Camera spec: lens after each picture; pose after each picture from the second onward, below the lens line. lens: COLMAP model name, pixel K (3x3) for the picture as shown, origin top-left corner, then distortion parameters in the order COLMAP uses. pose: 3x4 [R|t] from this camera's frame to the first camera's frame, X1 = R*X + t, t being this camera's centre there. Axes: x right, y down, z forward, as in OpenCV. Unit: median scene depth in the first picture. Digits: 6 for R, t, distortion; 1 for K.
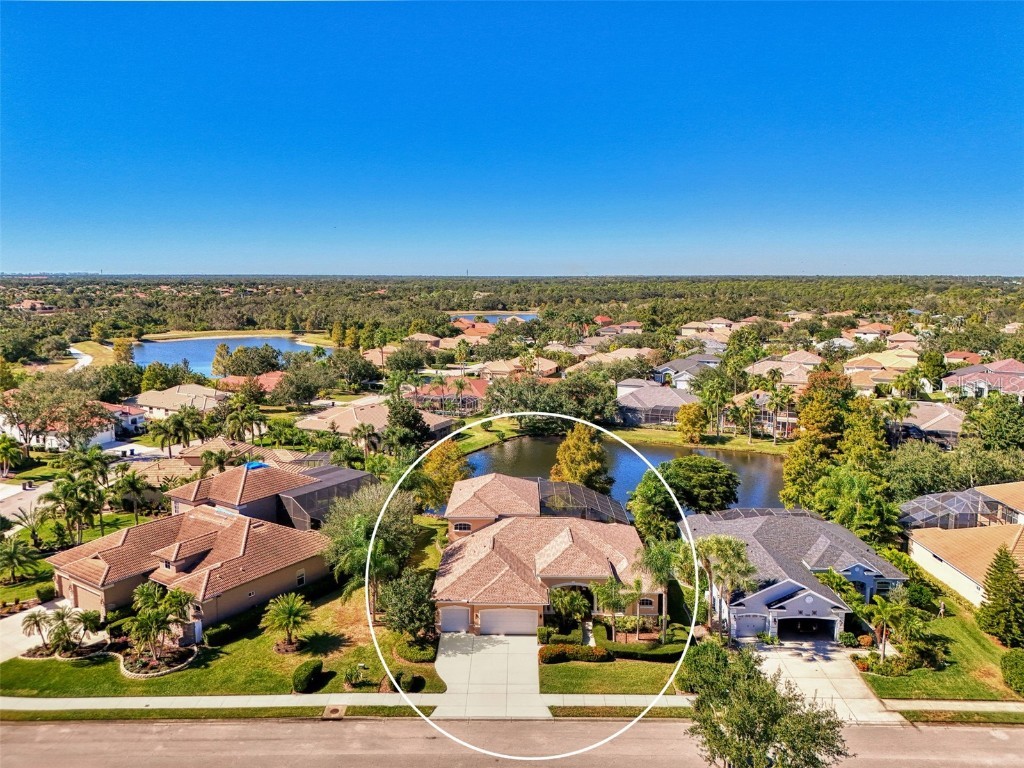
lens RADIAL K [[791.2, 0, 513.2], [0, 791.2, 390.5], [0, 0, 1]] dist [0.062028, -0.047425]
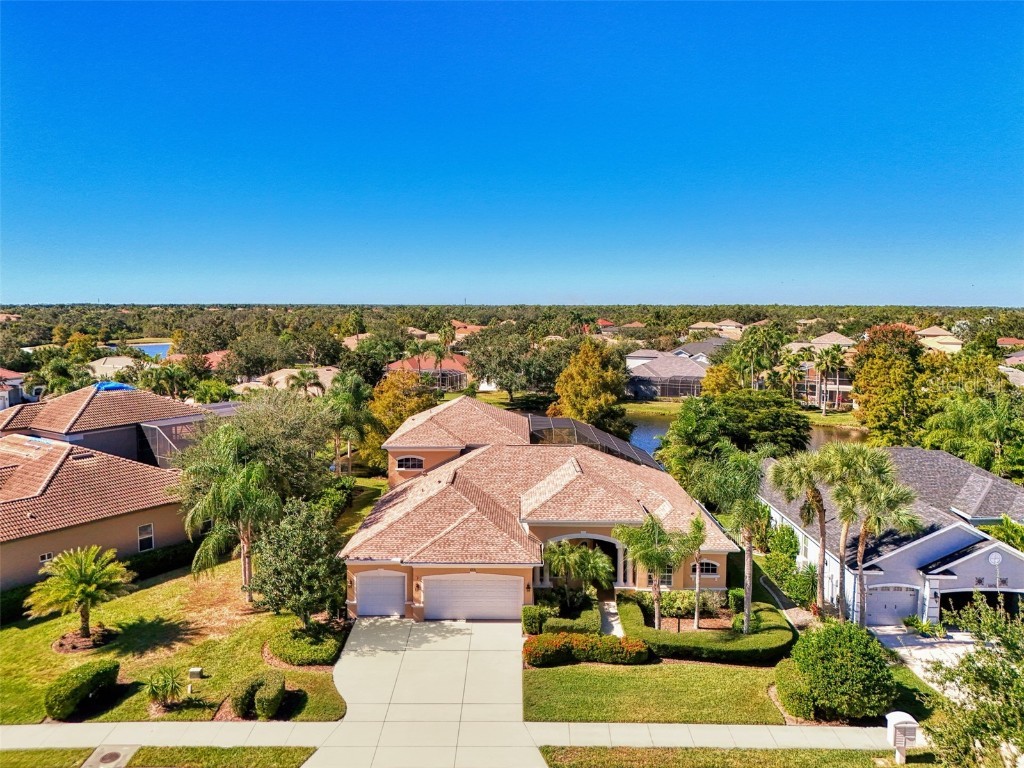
lens RADIAL K [[791.2, 0, 513.4], [0, 791.2, 378.8], [0, 0, 1]] dist [0.062028, -0.047425]
pose [[0.999992, 0.002069, 0.003364, 0.021501], [-0.001883, 0.998516, -0.054430, 0.162955], [-0.003472, 0.054423, 0.998512, 0.412122]]
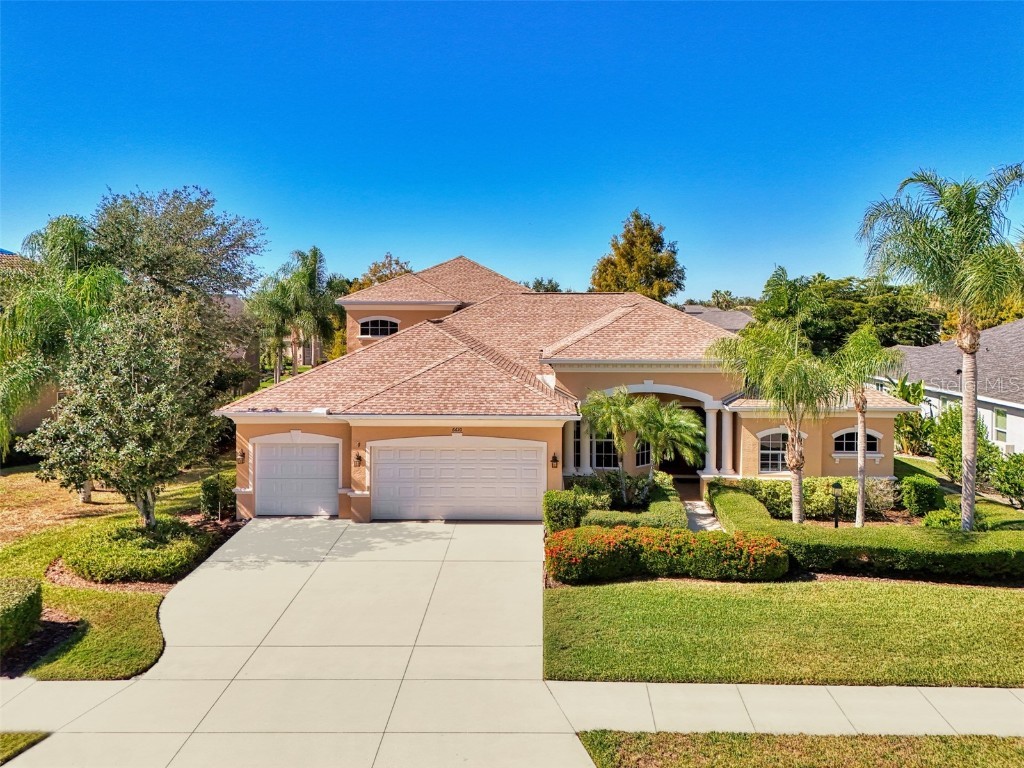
lens RADIAL K [[791.2, 0, 533.6], [0, 791.2, 362.0], [0, 0, 1]] dist [0.062028, -0.047425]
pose [[0.999987, 0.003357, -0.003882, 0.026966], [-0.003704, 0.995638, -0.093231, 0.272312], [0.003552, 0.093245, 0.995637, 0.668978]]
